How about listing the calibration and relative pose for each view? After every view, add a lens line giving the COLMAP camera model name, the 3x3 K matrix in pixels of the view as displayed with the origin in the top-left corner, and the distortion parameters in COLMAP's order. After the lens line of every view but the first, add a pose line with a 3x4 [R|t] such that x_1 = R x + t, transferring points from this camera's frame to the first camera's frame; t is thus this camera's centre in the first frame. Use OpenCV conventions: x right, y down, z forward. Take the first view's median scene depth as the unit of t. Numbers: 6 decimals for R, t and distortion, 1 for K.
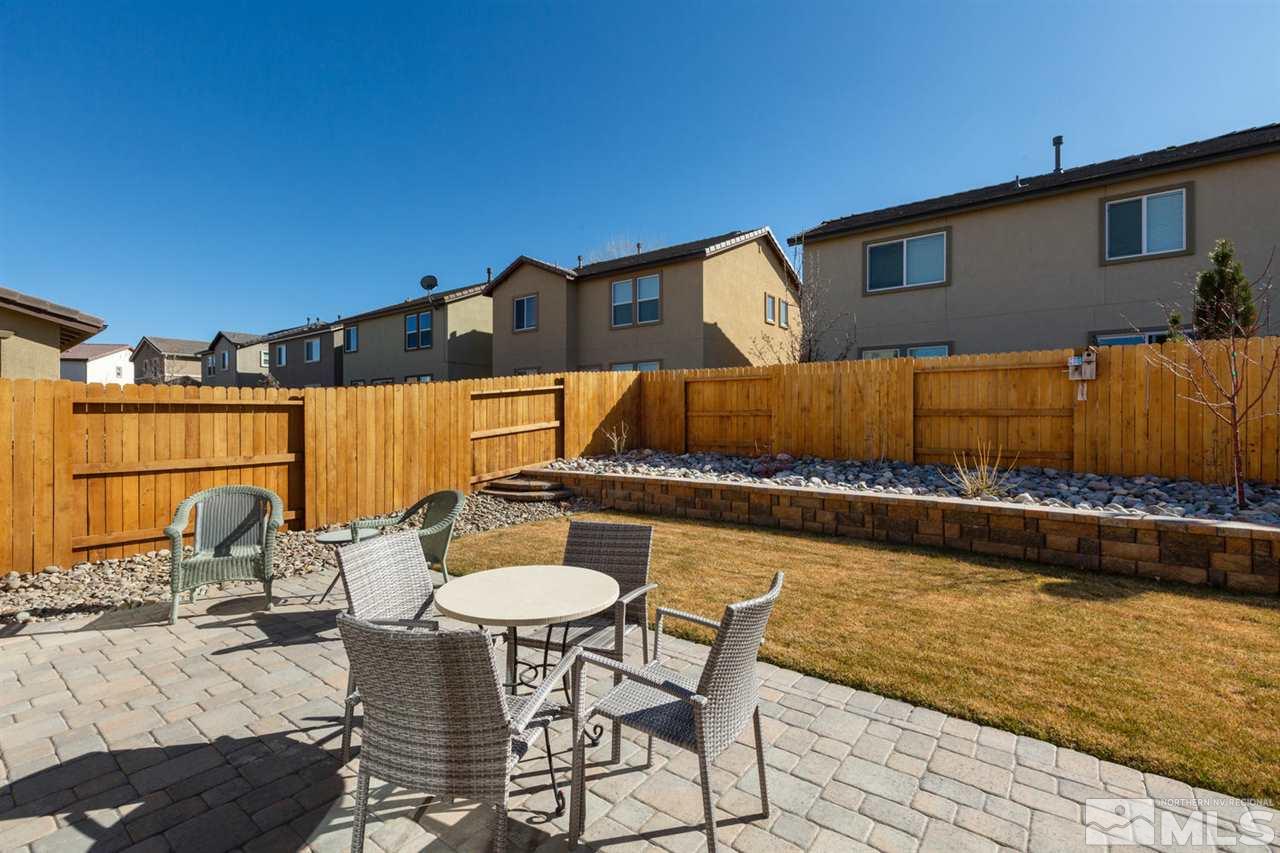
lens RADIAL K [[580.5, 0, 626.7], [0, 580.5, 418.6], [0, 0, 1]] dist [0.007071, -0.001570]
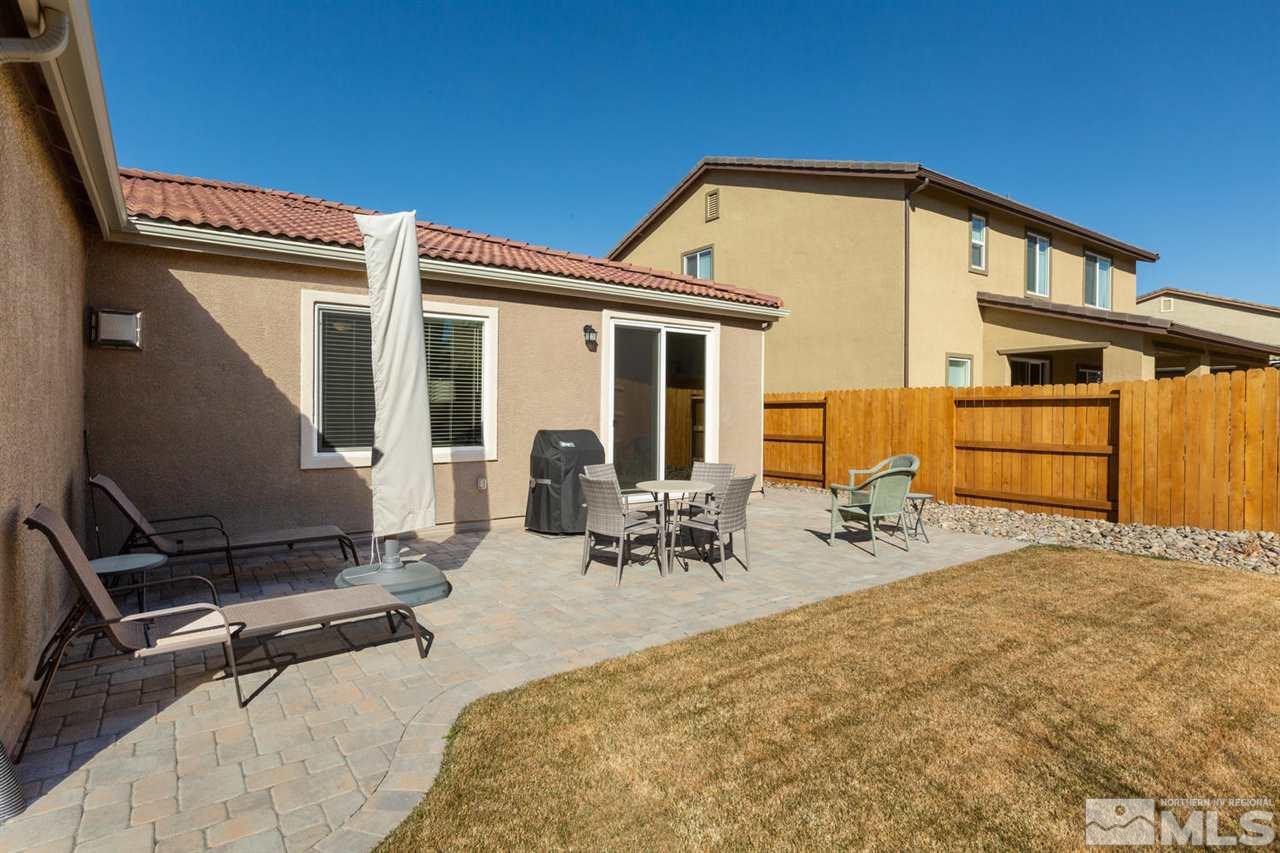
lens RADIAL K [[674.6, 0, 641.5], [0, 674.6, 416.0], [0, 0, 1]] dist [0.003870, 0.001174]
pose [[-0.273725, 0.016289, -0.961670, 0.832797], [-0.006287, 0.999805, 0.018725, -0.010352], [0.961787, 0.011171, -0.273569, 0.550703]]
